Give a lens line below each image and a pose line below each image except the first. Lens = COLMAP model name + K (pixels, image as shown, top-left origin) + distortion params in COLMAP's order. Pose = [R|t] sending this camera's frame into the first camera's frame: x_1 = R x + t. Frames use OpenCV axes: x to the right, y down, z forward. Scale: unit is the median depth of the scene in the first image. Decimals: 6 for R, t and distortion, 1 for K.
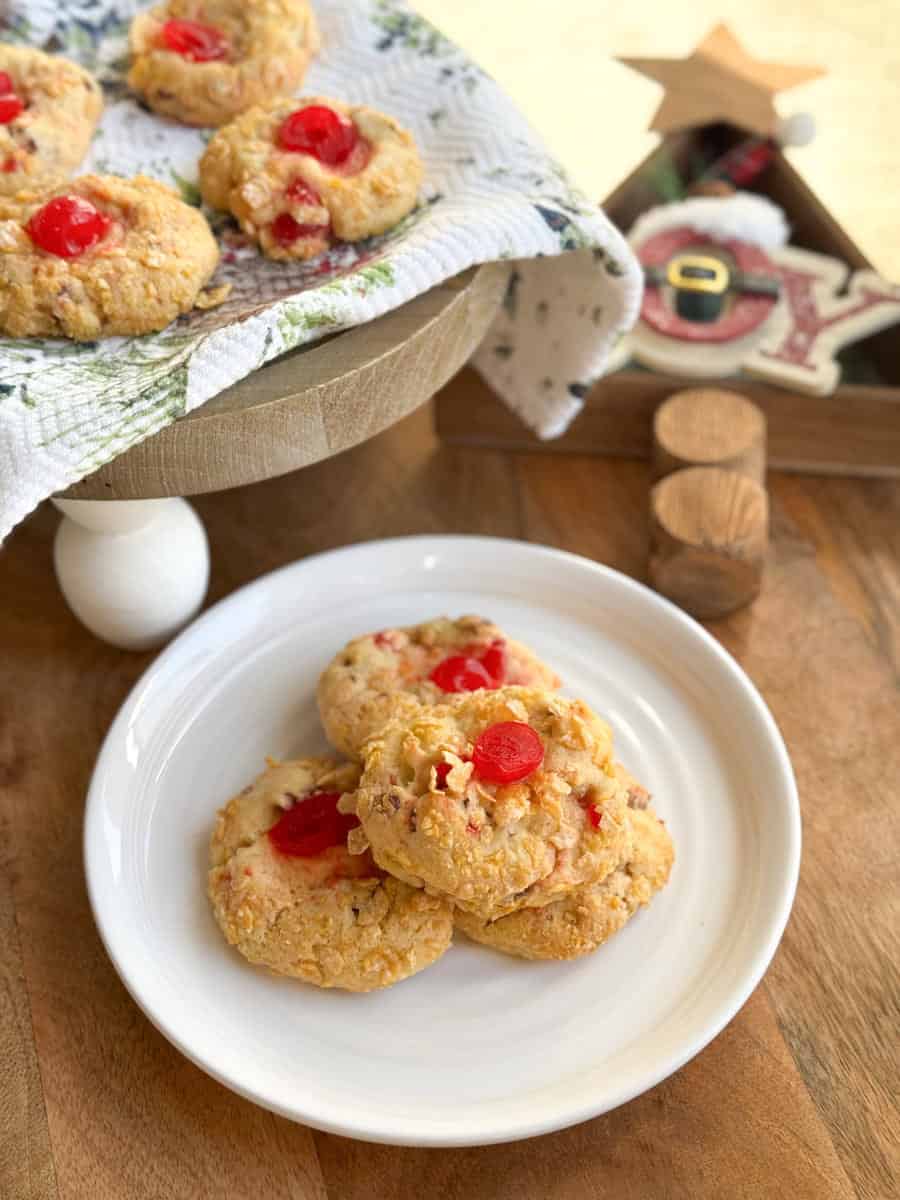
lens RADIAL K [[1824.8, 0, 450.0], [0, 1824.8, 600.0], [0, 0, 1]] dist [0.211221, -0.149099]
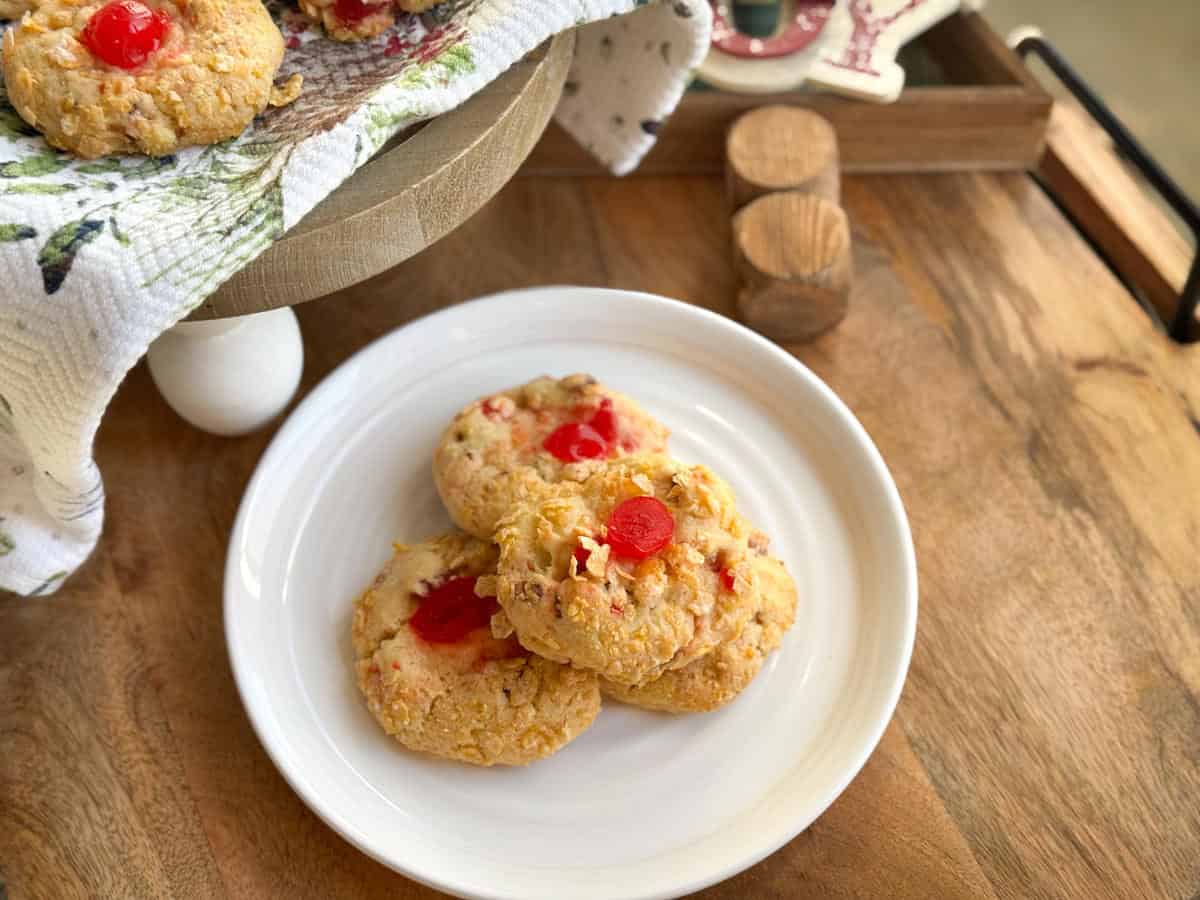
lens RADIAL K [[1824.8, 0, 595.2], [0, 1824.8, 428.4], [0, 0, 1]] dist [0.211221, -0.149099]
pose [[0.990690, -0.111052, 0.078743, -0.067056], [0.097320, 0.982182, 0.160772, -0.138330], [-0.095195, -0.151612, 0.983845, -0.001043]]
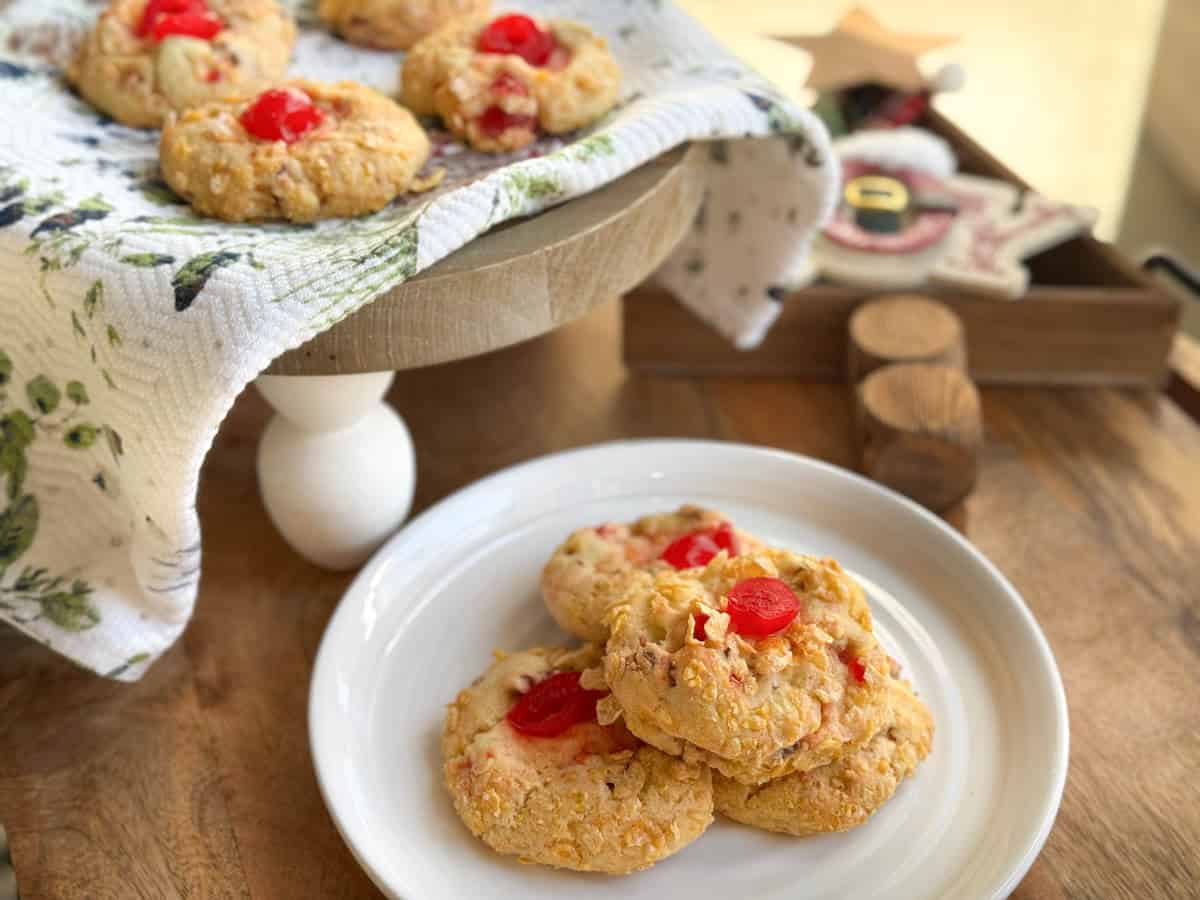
lens RADIAL K [[1824.8, 0, 595.2], [0, 1824.8, 428.4], [0, 0, 1]] dist [0.211221, -0.149099]
pose [[0.997392, -0.037818, 0.061476, -0.109706], [0.048701, 0.981248, -0.186493, 0.164938], [-0.053271, 0.189001, 0.980531, 0.047697]]
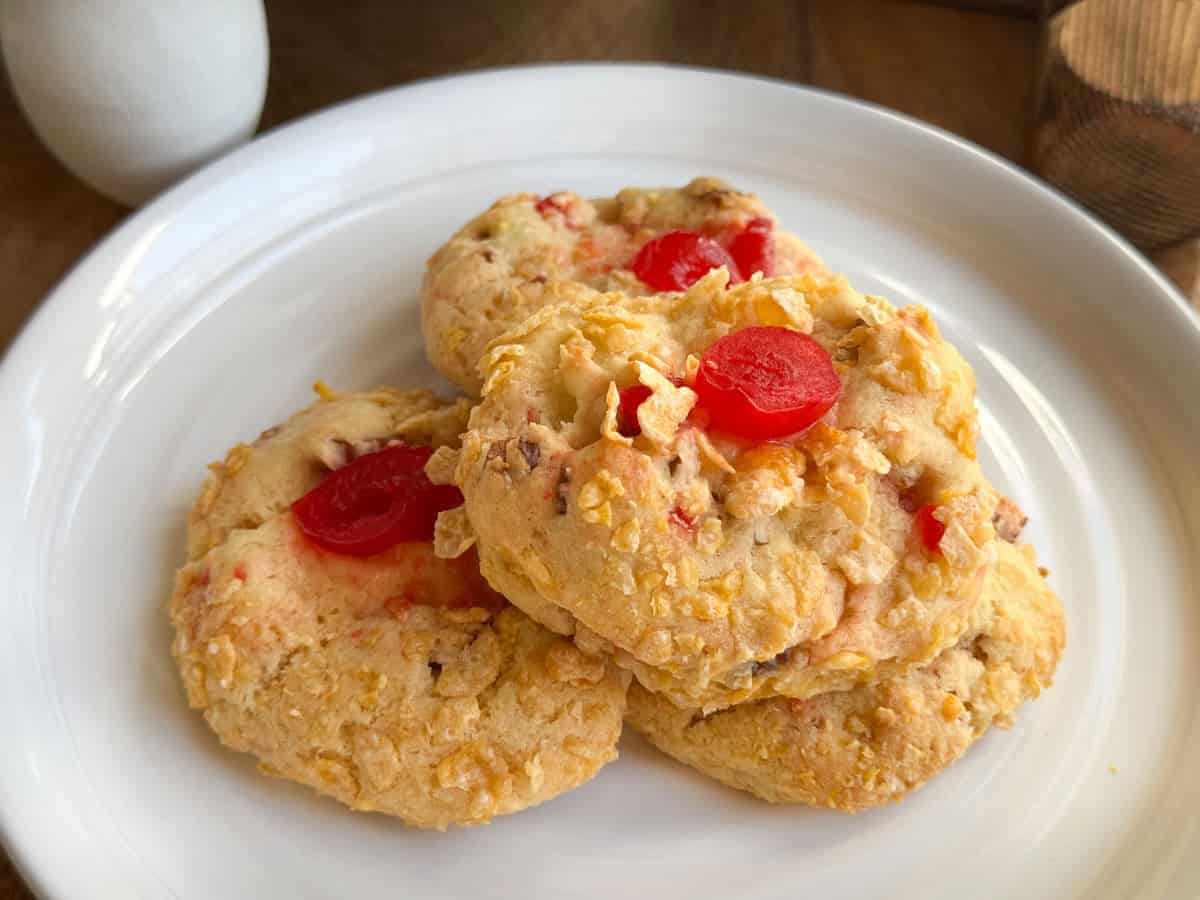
lens RADIAL K [[1796.7, 0, 566.2], [0, 1796.7, 412.6], [0, 0, 1]] dist [0.124605, -0.033762]
pose [[0.993474, 0.097962, -0.058419, 0.006658], [-0.099128, 0.994923, -0.017393, 0.104327], [0.056419, 0.023070, 0.998141, 0.503172]]
